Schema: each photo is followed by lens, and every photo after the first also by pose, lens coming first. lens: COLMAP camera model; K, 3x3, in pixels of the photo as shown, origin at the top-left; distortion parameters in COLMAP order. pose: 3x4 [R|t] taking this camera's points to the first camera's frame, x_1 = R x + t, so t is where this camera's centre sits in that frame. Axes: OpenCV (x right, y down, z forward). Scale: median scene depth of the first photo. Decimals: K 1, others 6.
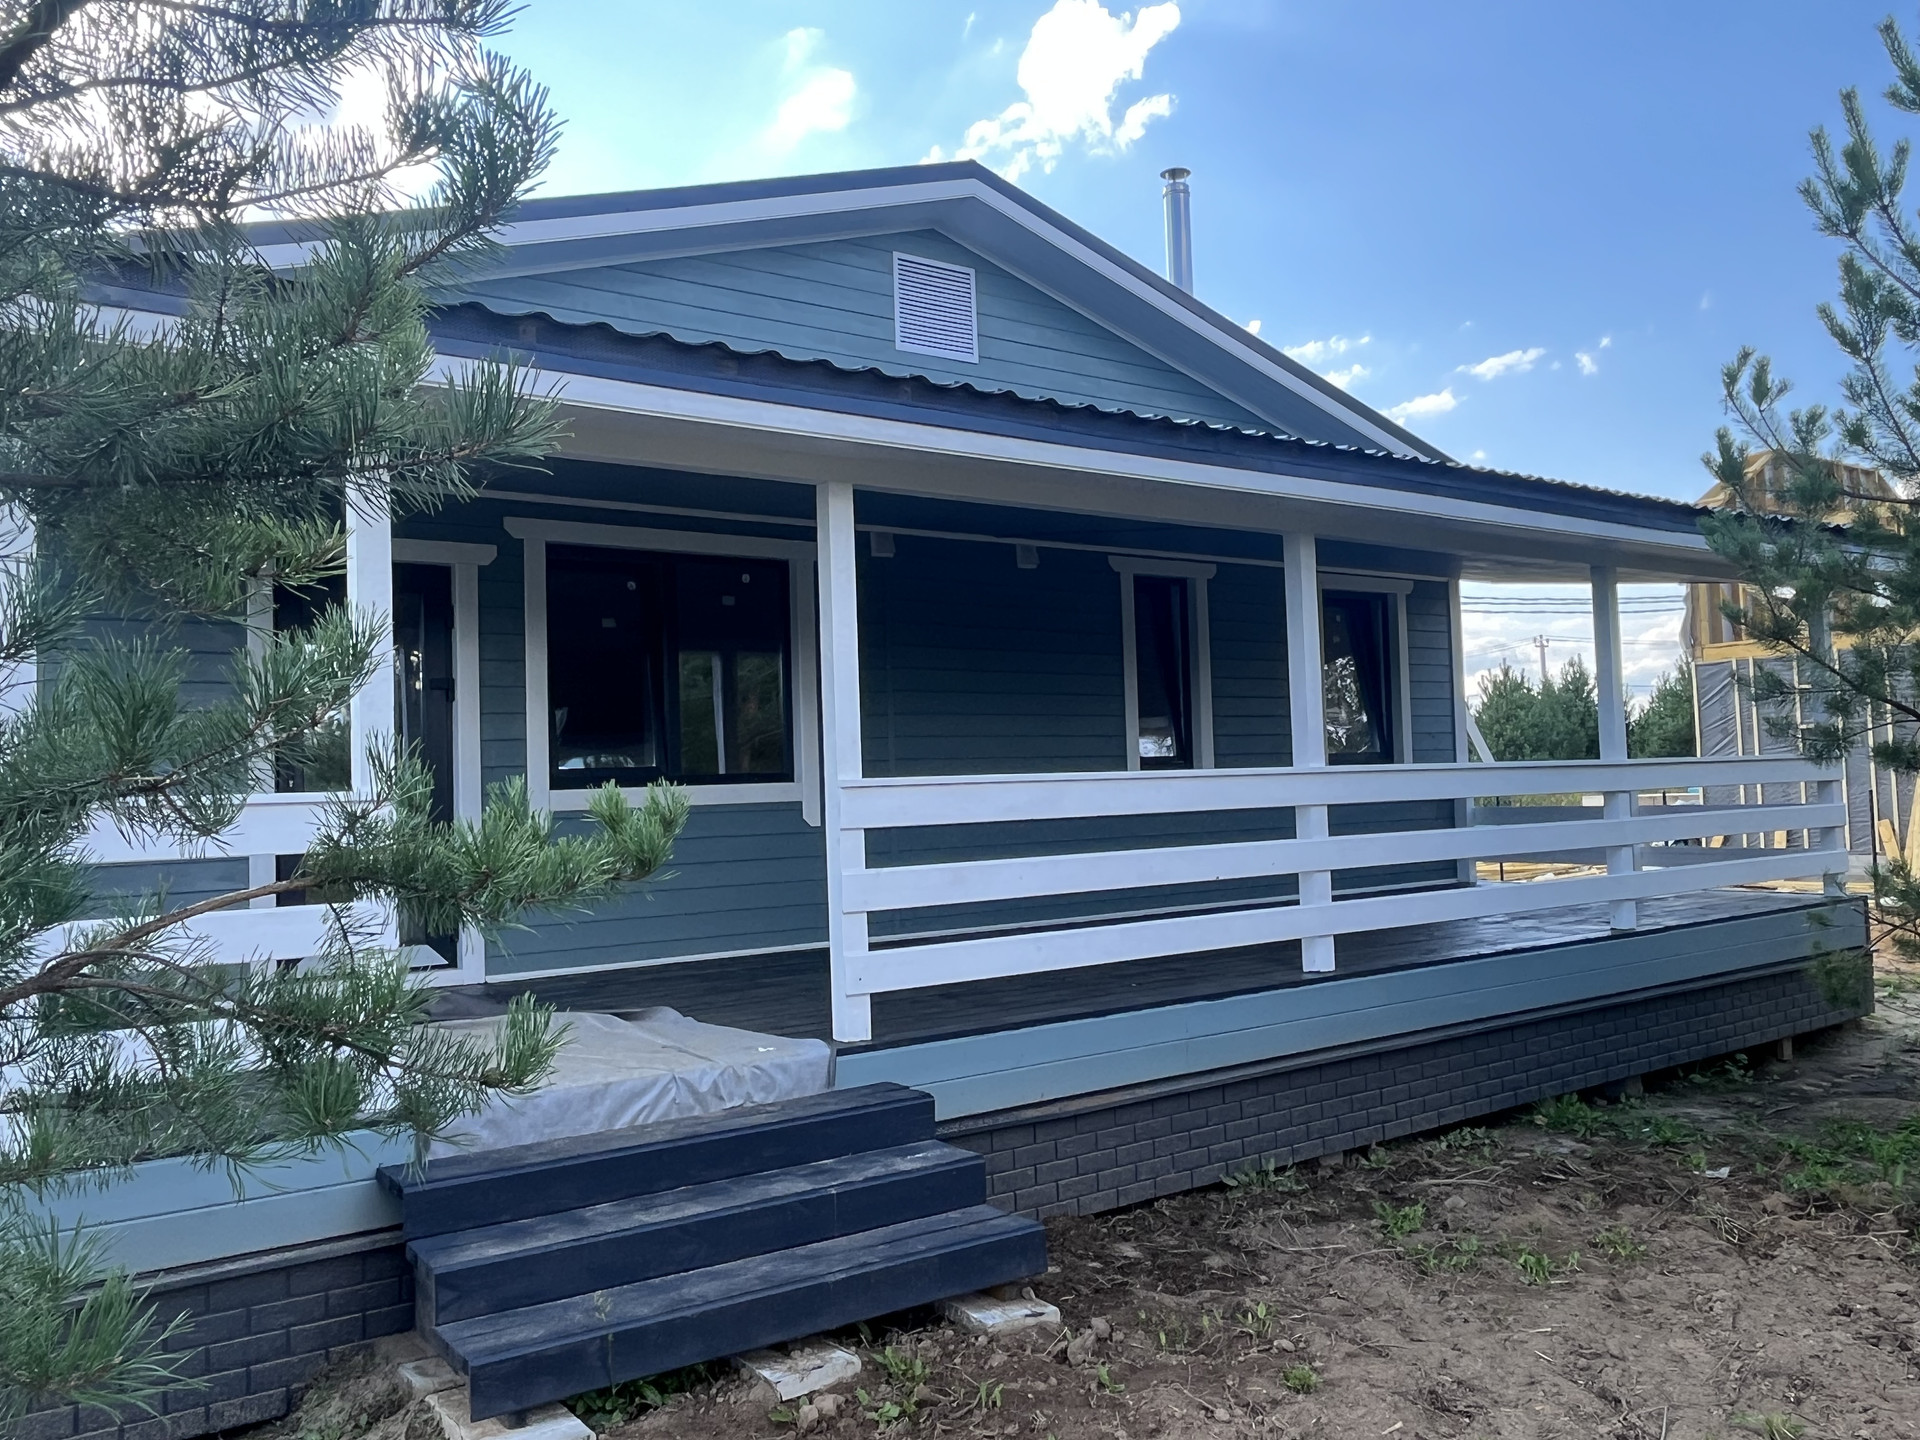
lens RADIAL K [[1464.0, 0, 957.9], [0, 1464.0, 719.6], [0, 0, 1]] dist [-0.002247, -0.005089]
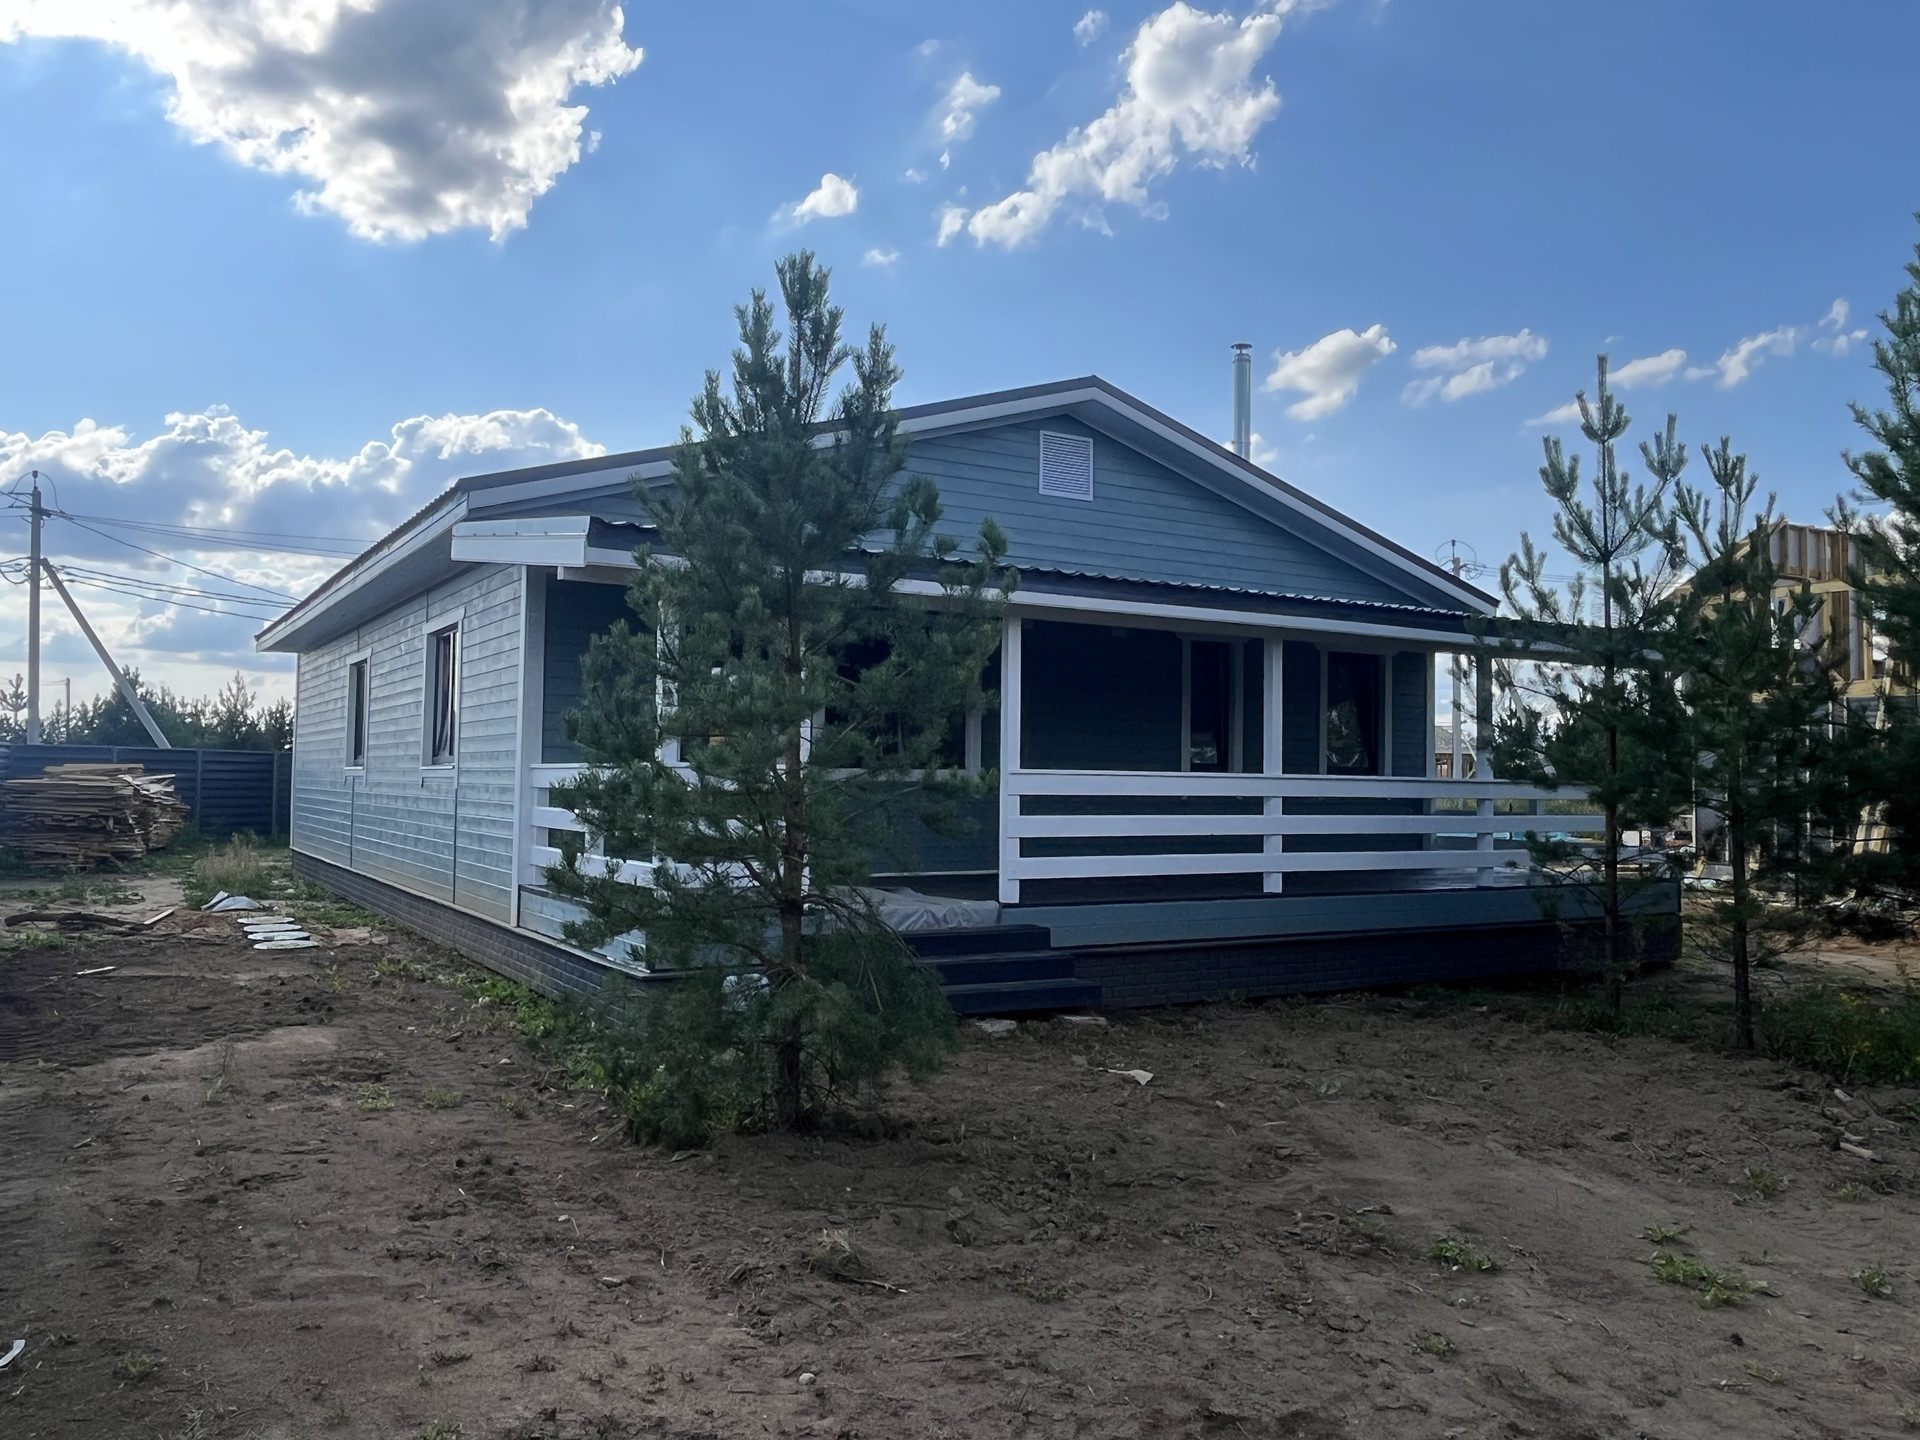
lens RADIAL K [[1464.0, 0, 960.1], [0, 1464.0, 723.1], [0, 0, 1]] dist [-0.002247, -0.005089]
pose [[0.996509, 0.044312, -0.070756, -0.007605], [-0.043431, 0.998959, 0.013931, -0.036127], [0.071300, -0.010809, 0.997396, -0.756126]]
